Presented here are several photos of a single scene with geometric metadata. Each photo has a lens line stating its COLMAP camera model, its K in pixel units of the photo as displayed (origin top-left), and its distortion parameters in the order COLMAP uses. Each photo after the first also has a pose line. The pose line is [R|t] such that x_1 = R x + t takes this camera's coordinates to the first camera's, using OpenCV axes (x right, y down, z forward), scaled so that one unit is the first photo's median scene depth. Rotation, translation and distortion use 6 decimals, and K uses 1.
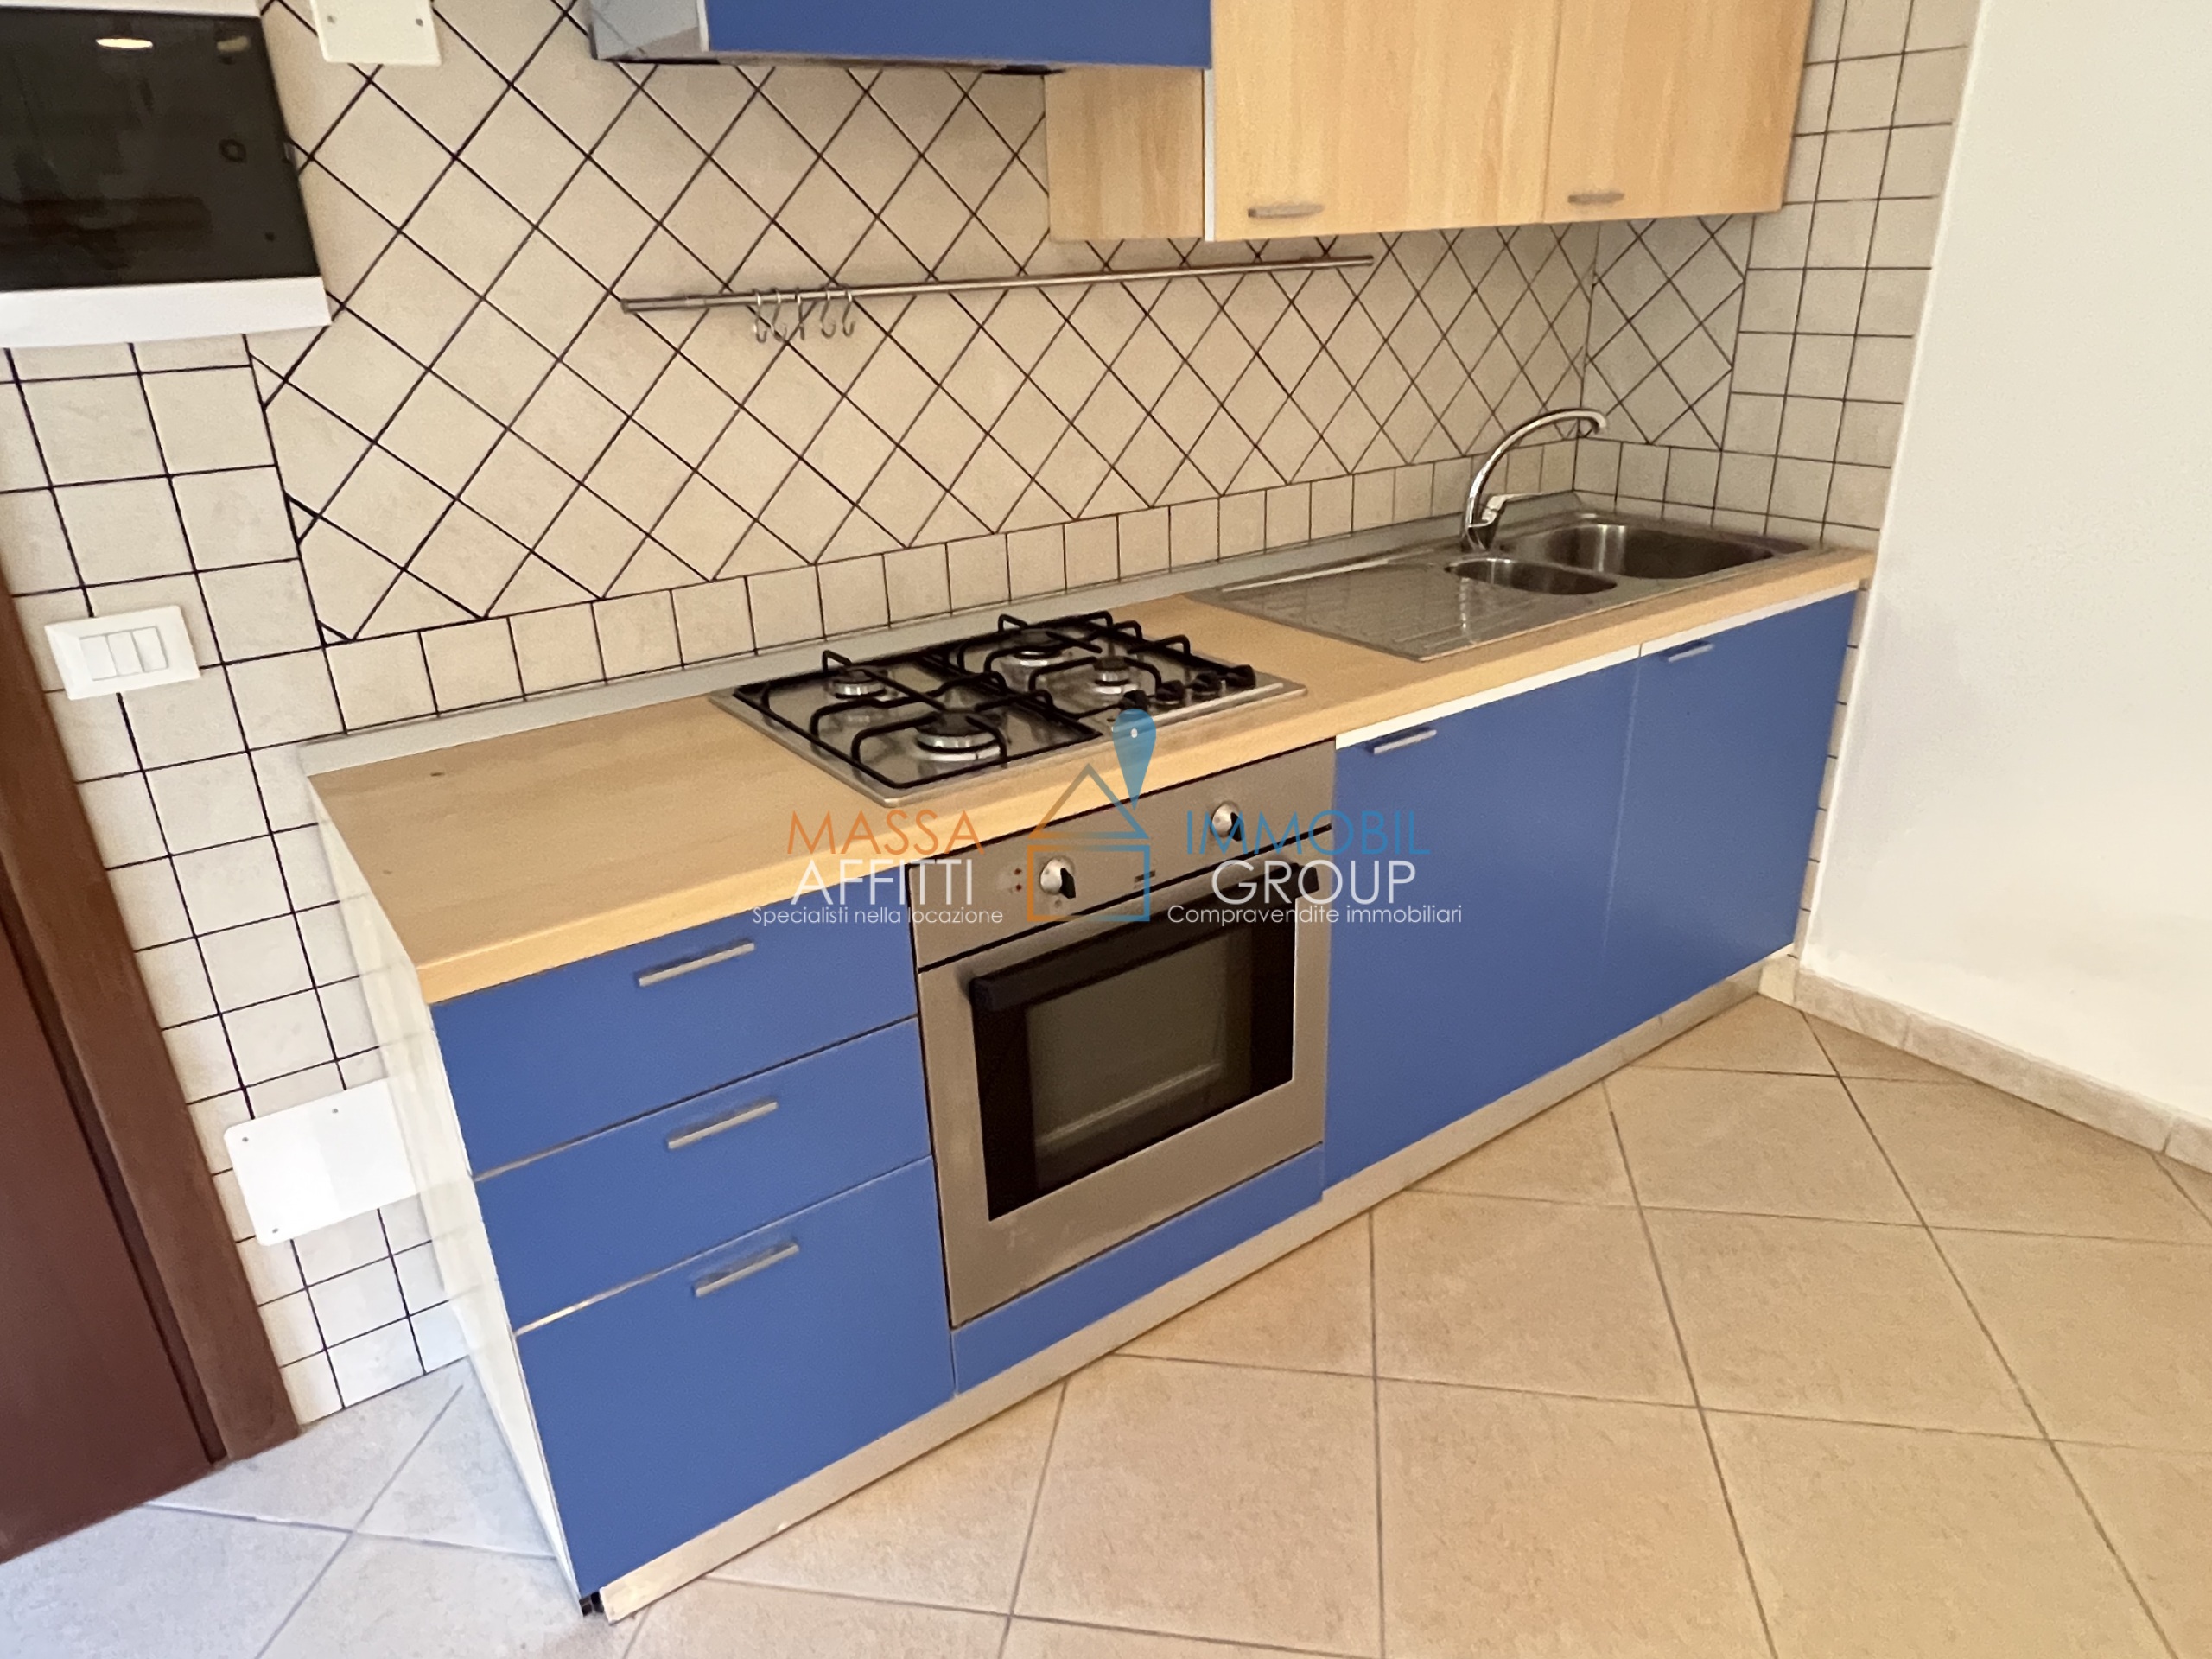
lens RADIAL K [[1408.0, 0, 1090.2], [0, 1408.0, 841.3], [0, 0, 1]] dist [-0.001666, 0.001705]
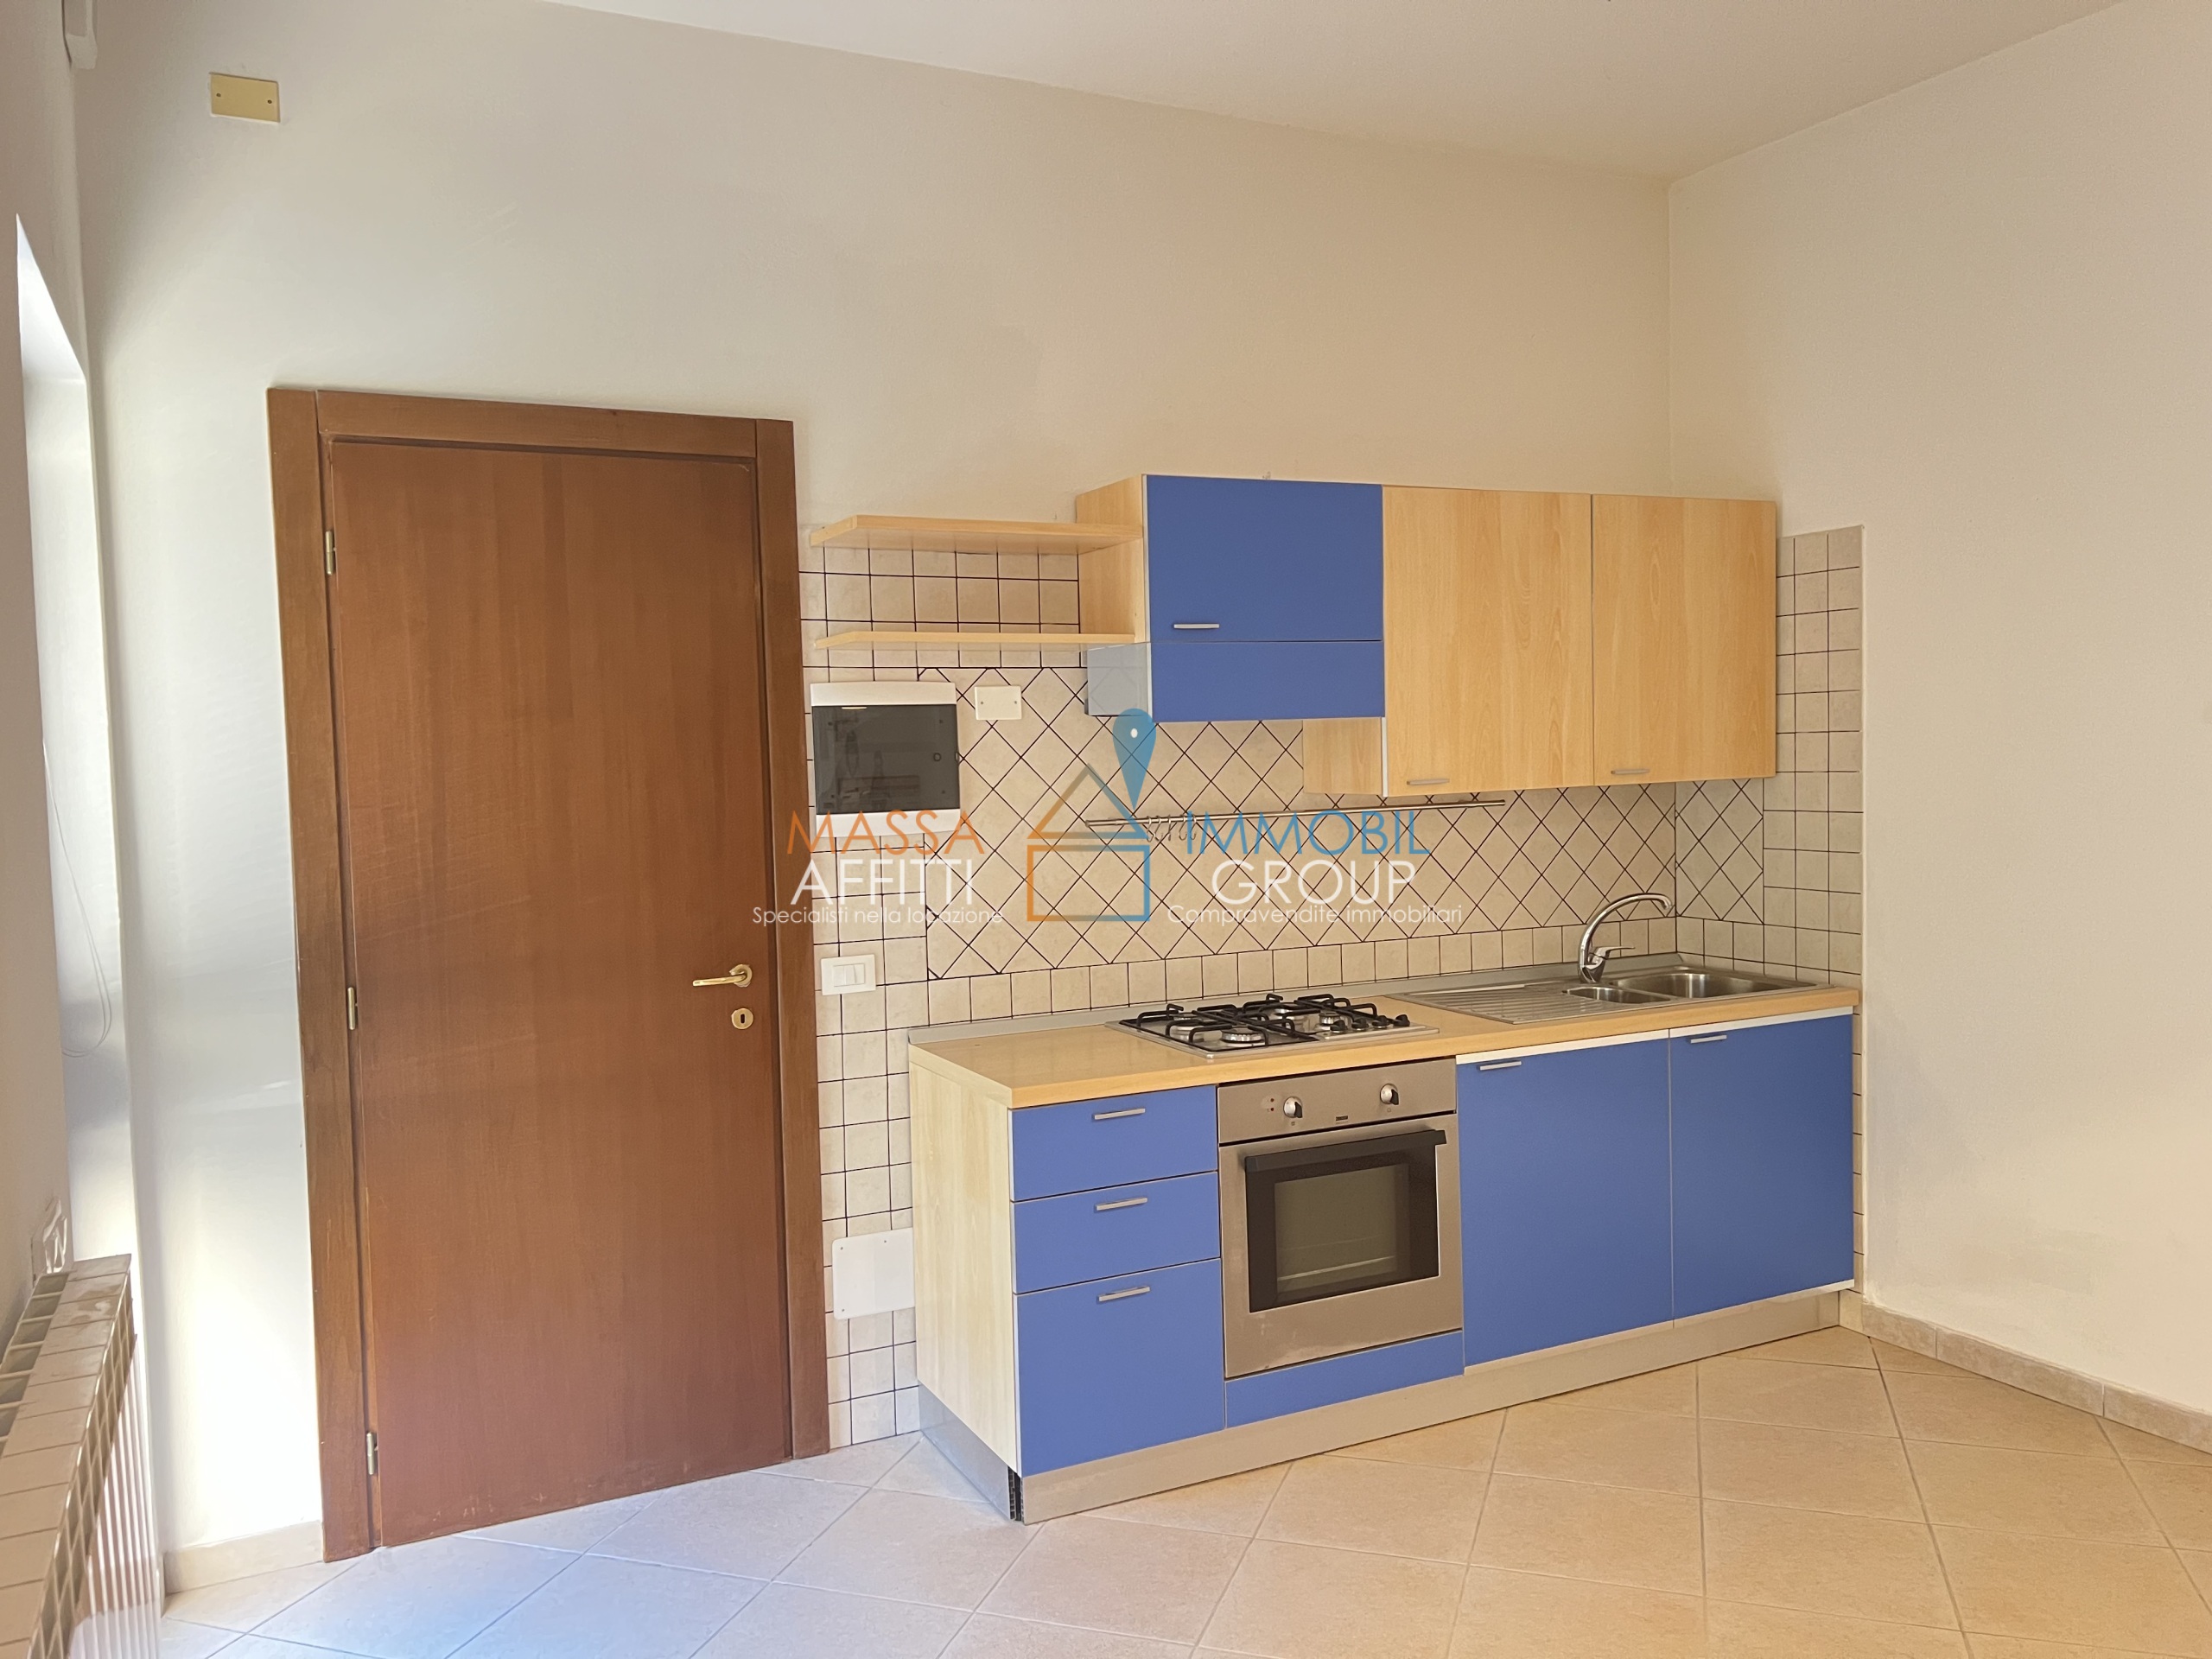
lens RADIAL K [[1684.7, 0, 1098.4], [0, 1684.7, 813.9], [0, 0, 1]] dist [0.022420, -0.020324]
pose [[0.986057, 0.014751, -0.165753, 0.074597], [-0.073018, 0.933407, -0.351312, 0.397908], [0.149533, 0.358516, 0.921470, -1.075152]]
